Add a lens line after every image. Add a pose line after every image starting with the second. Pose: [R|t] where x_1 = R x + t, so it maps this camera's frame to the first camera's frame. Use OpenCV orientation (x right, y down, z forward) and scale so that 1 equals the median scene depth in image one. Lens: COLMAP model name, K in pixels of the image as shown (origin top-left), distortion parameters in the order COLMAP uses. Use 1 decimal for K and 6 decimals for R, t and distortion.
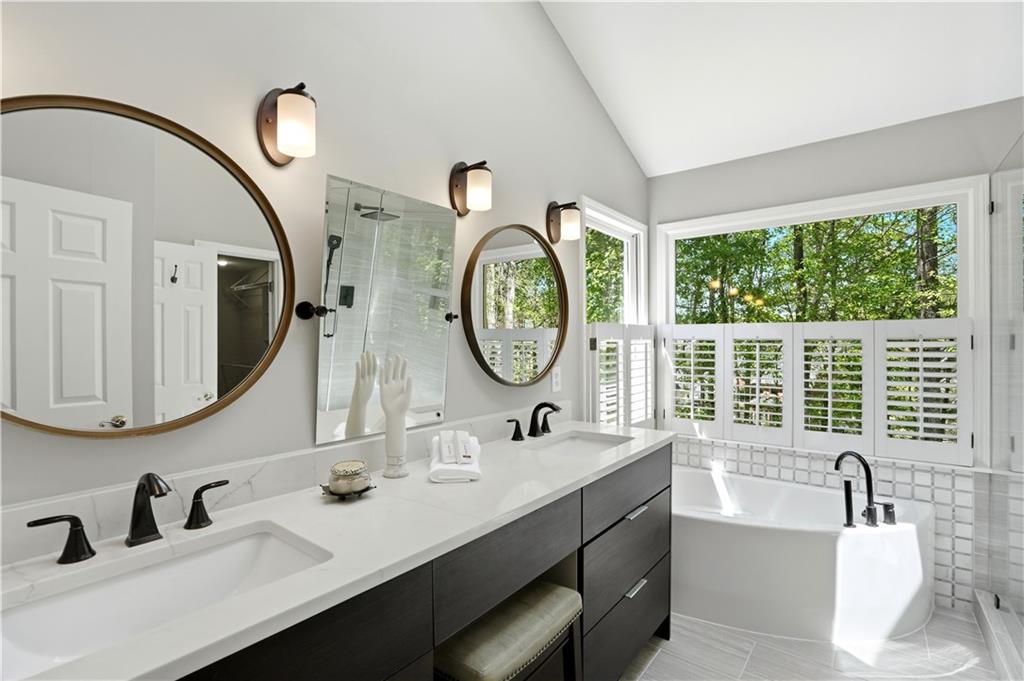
lens RADIAL K [[483.8, 0, 507.6], [0, 483.8, 338.7], [0, 0, 1]] dist [-0.061570, 0.031114]
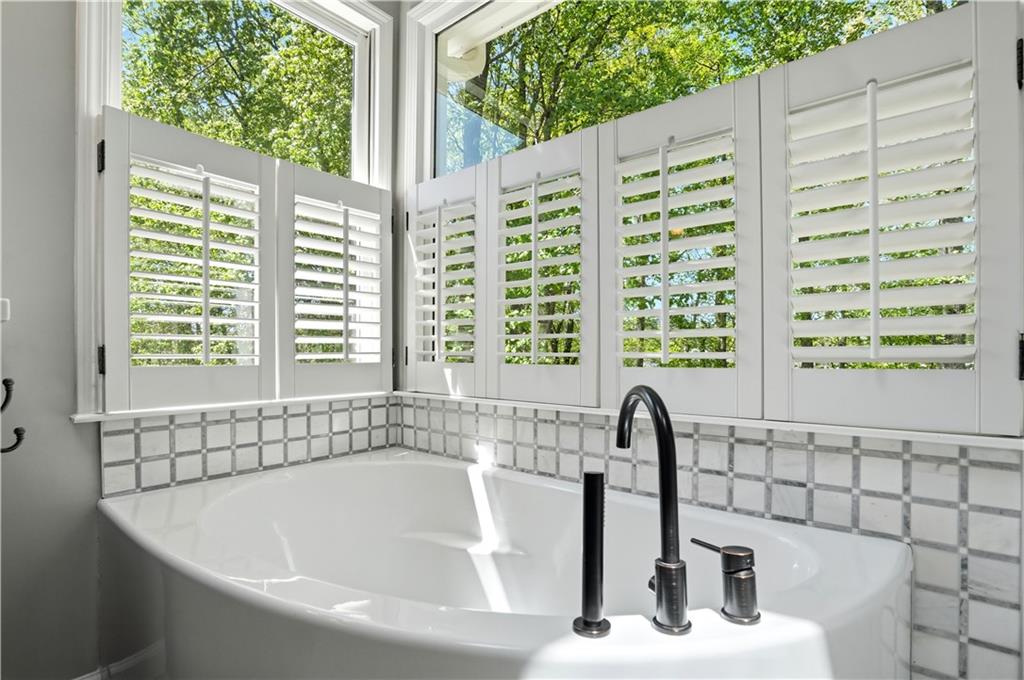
lens RADIAL K [[492.5, 0, 513.0], [0, 492.5, 353.1], [0, 0, 1]] dist [-0.063437, 0.030741]
pose [[0.999639, 0.001601, -0.026827, 0.626371], [-0.001511, 0.999993, 0.003392, 0.208562], [0.026832, -0.003350, 0.999634, 0.638687]]
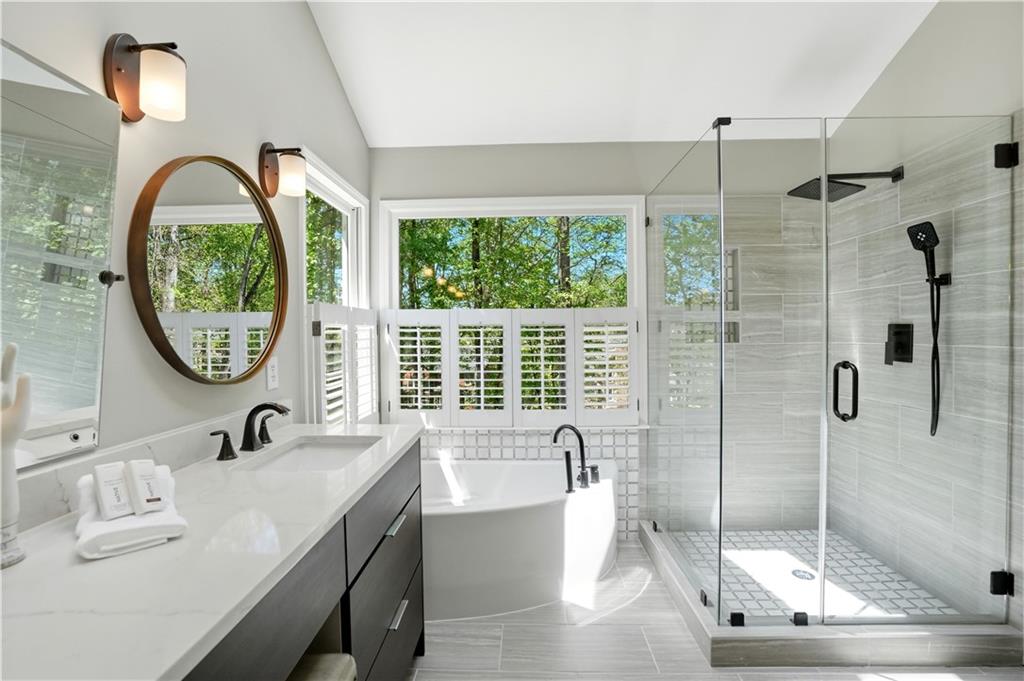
lens RADIAL K [[483.8, 0, 507.6], [0, 483.8, 338.7], [0, 0, 1]] dist [-0.061570, 0.031114]
pose [[0.807426, -0.011817, 0.589851, -0.047854], [0.004656, 0.999896, 0.013657, 0.021009], [-0.589951, -0.008281, 0.807397, 0.164406]]
